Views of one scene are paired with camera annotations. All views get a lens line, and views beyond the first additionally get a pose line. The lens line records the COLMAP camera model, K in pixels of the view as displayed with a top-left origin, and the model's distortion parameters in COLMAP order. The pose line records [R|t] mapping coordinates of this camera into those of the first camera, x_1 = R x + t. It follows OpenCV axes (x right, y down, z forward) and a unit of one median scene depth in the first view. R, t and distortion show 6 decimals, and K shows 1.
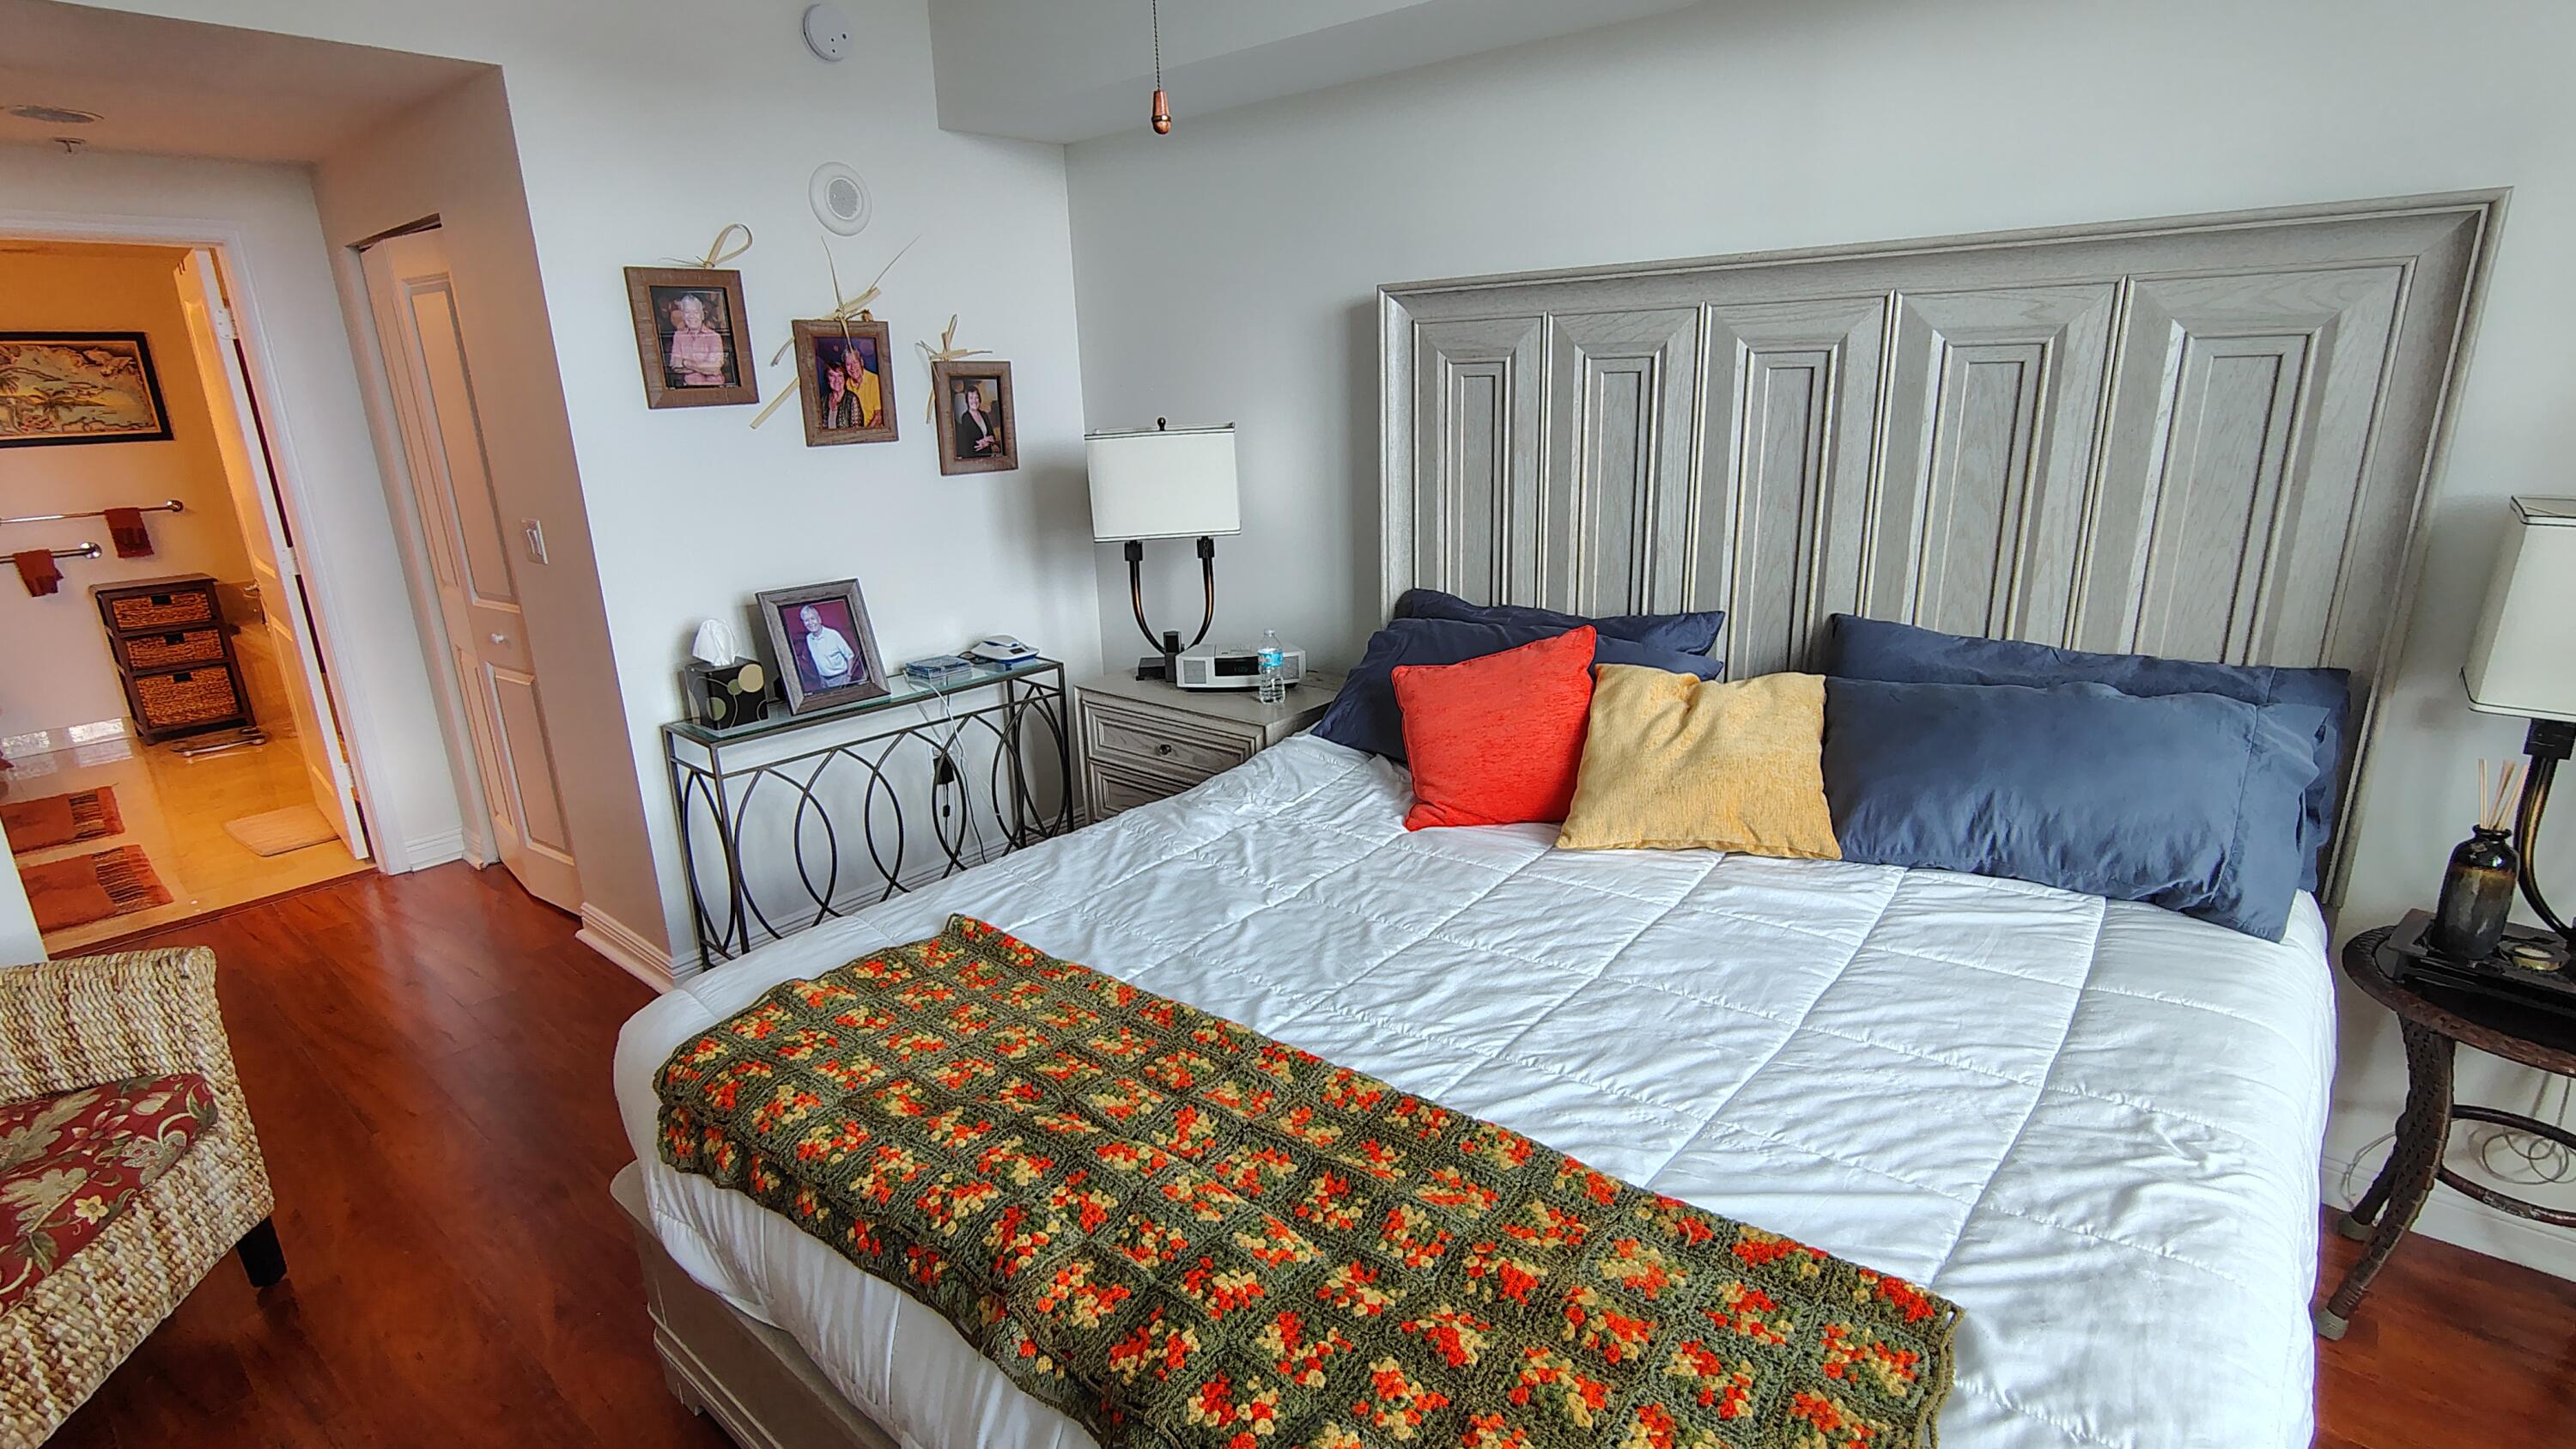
lens RADIAL K [[1204.9, 0, 1288.4], [0, 1204.9, 728.6], [0, 0, 1]] dist [-0.014244, 0.004183]
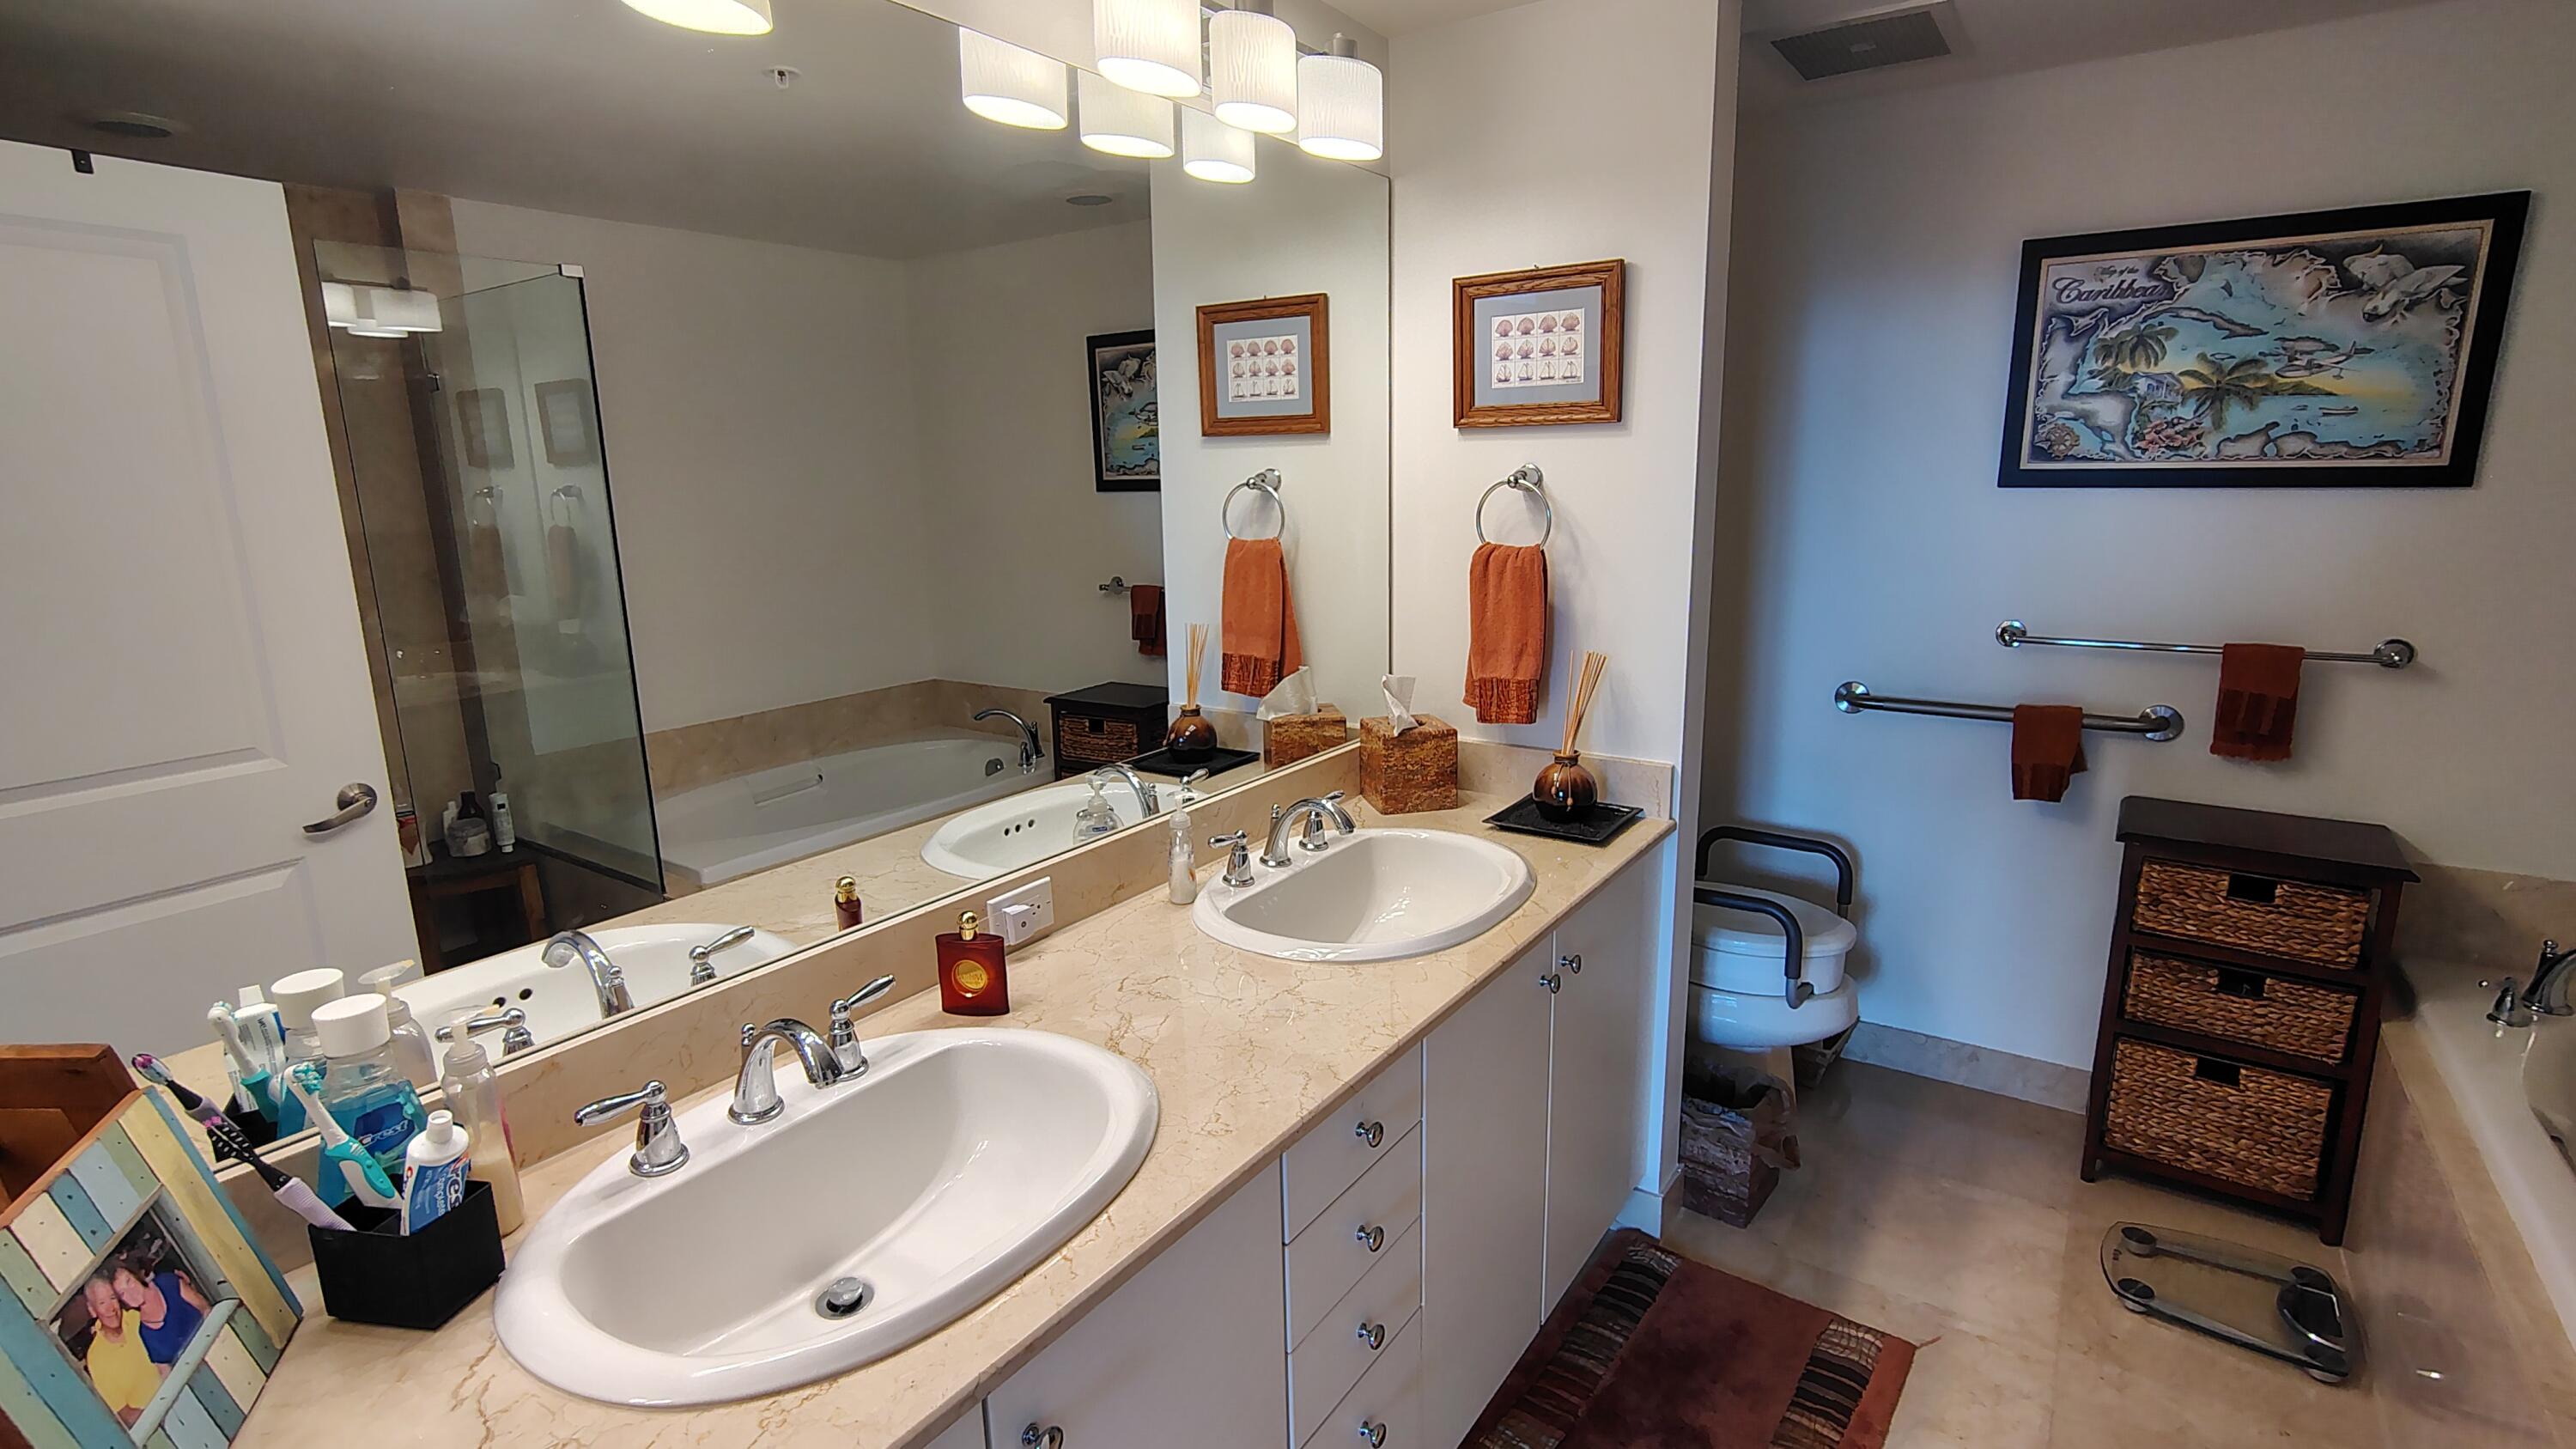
lens RADIAL K [[1218.9, 0, 1288.0], [0, 1218.9, 724.5], [0, 0, 1]] dist [-0.015508, 0.010098]
pose [[0.094809, 0.239407, -0.966279, -1.063643], [-0.267821, 0.940999, 0.206866, -0.274876], [0.958792, 0.239177, 0.153334, 1.098631]]
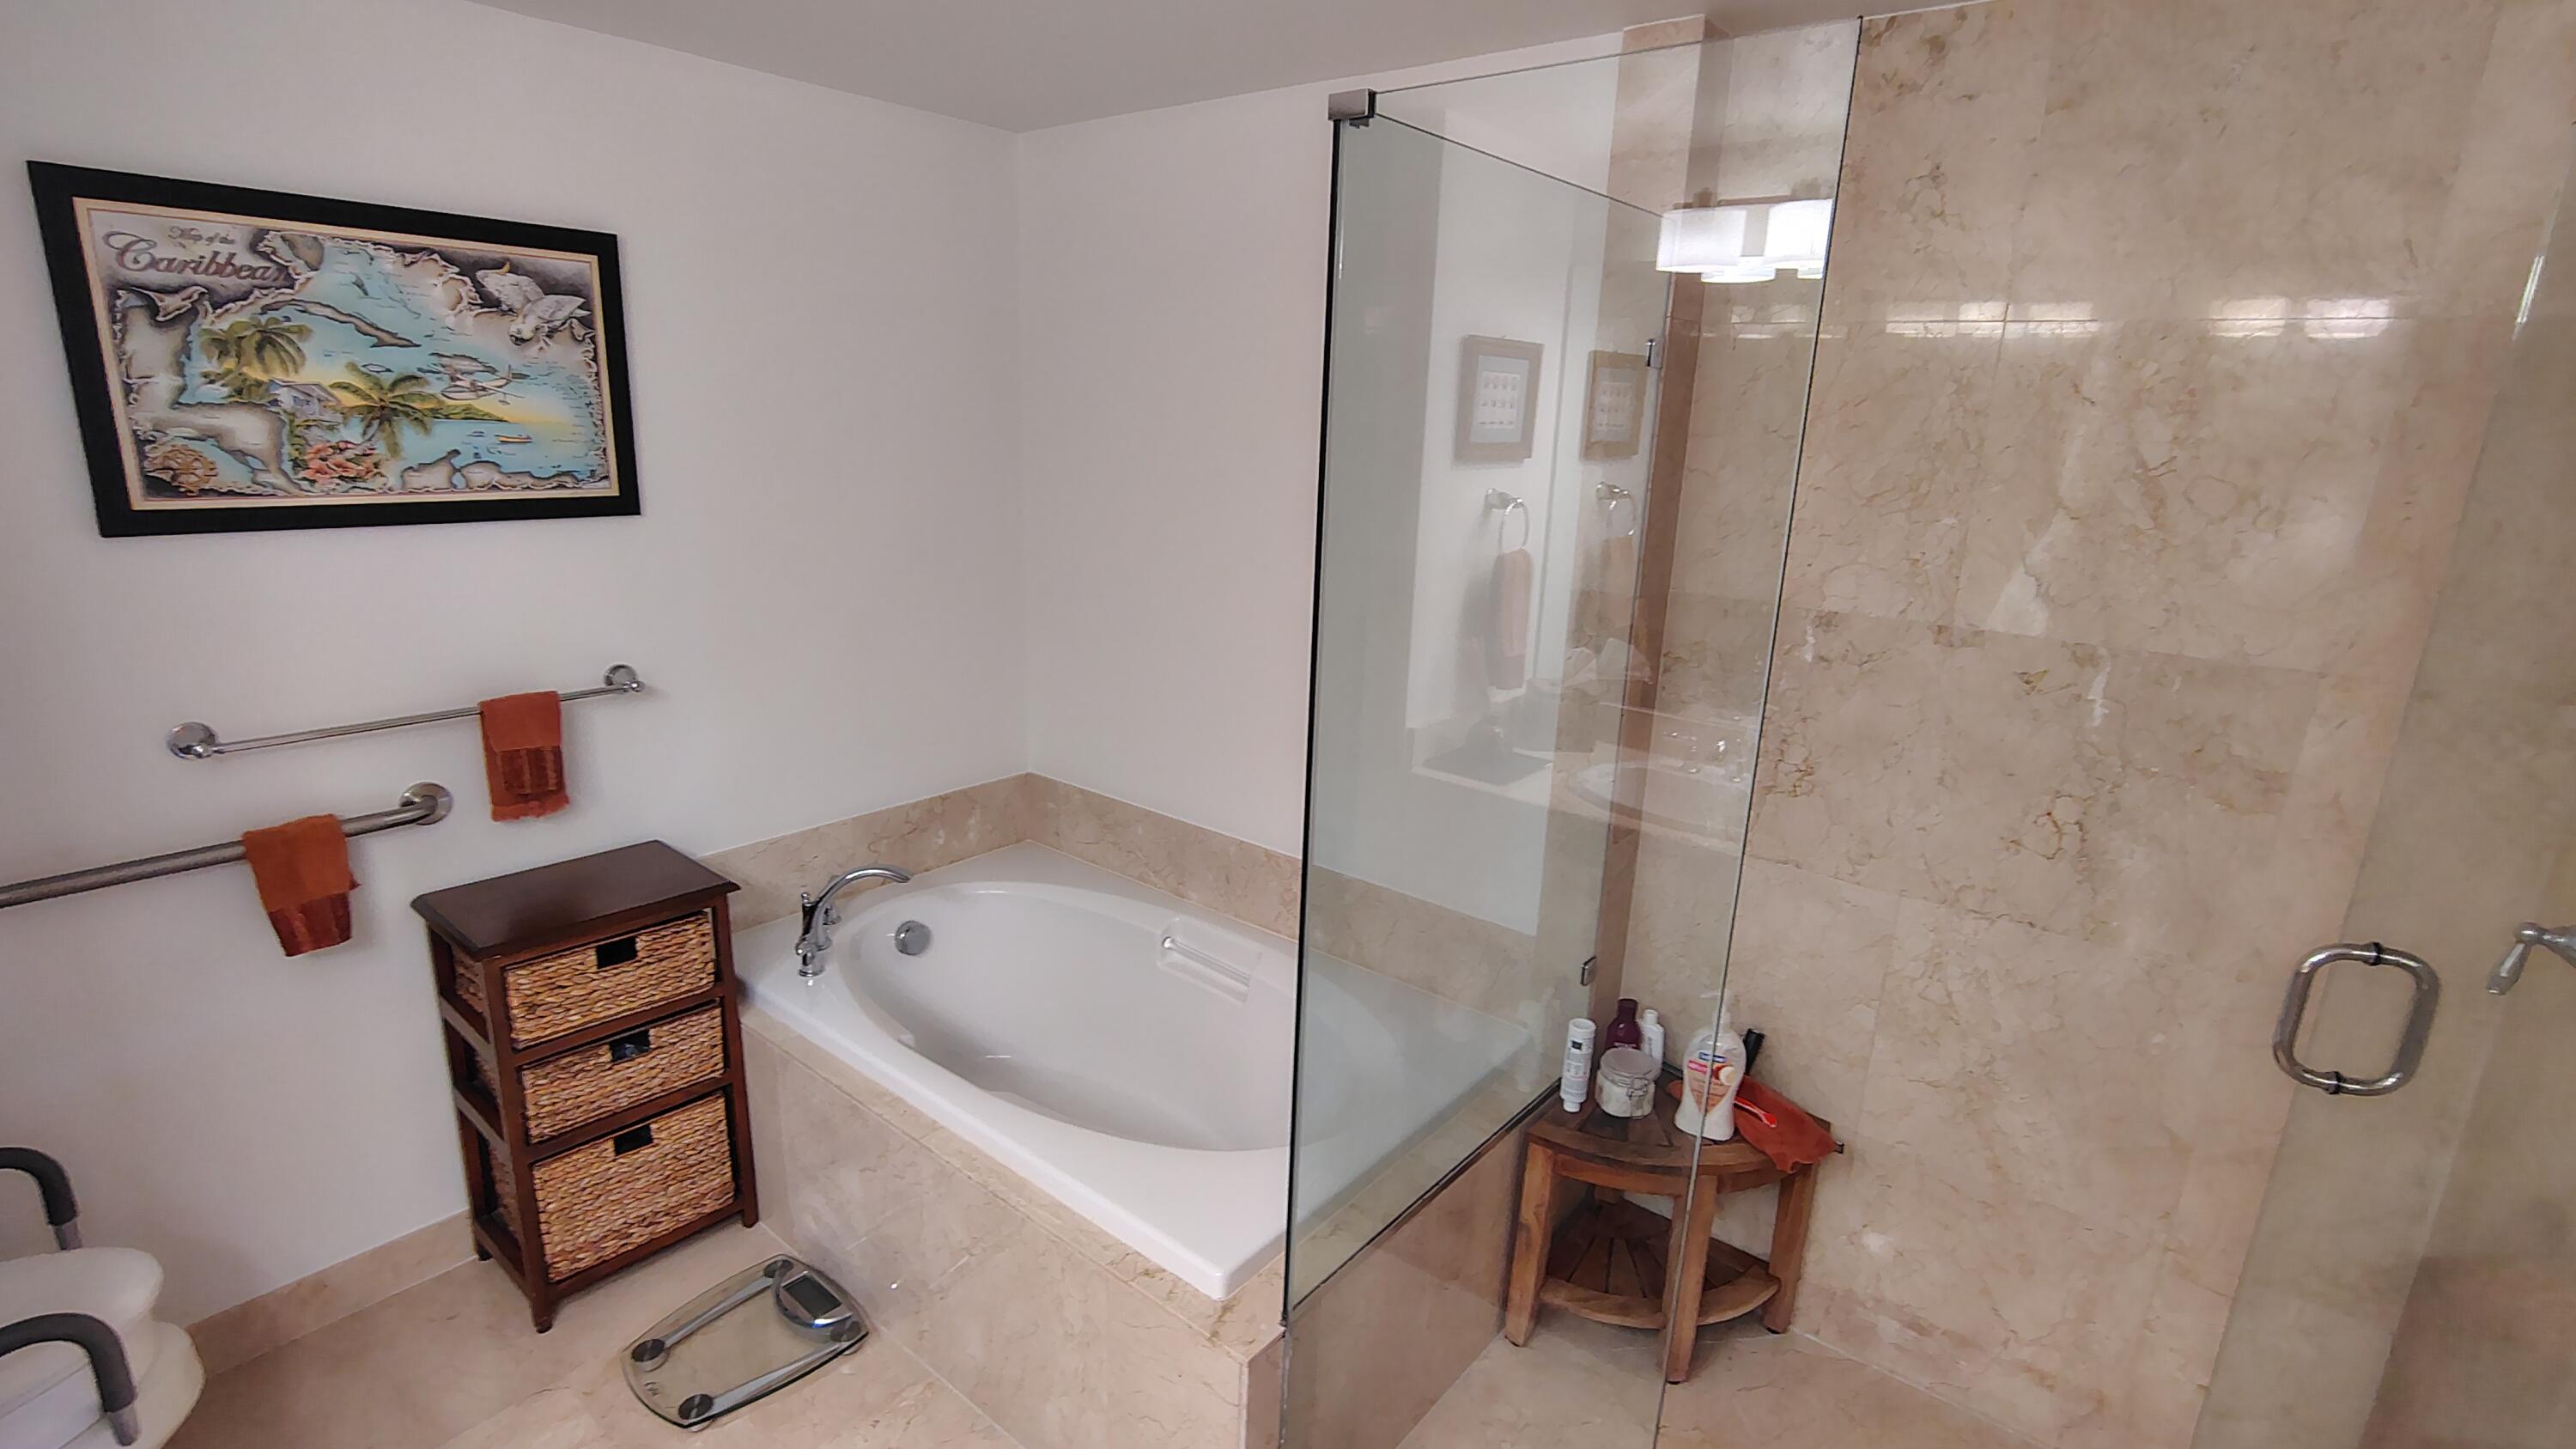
lens RADIAL K [[1200.1, 0, 1289.2], [0, 1200.1, 730.2], [0, 0, 1]] dist [-0.016711, 0.007614]
pose [[0.997949, 0.058647, 0.025652, -1.321908], [-0.057864, 0.997866, -0.030242, -0.312487], [-0.027371, 0.028695, 0.999213, 1.098339]]
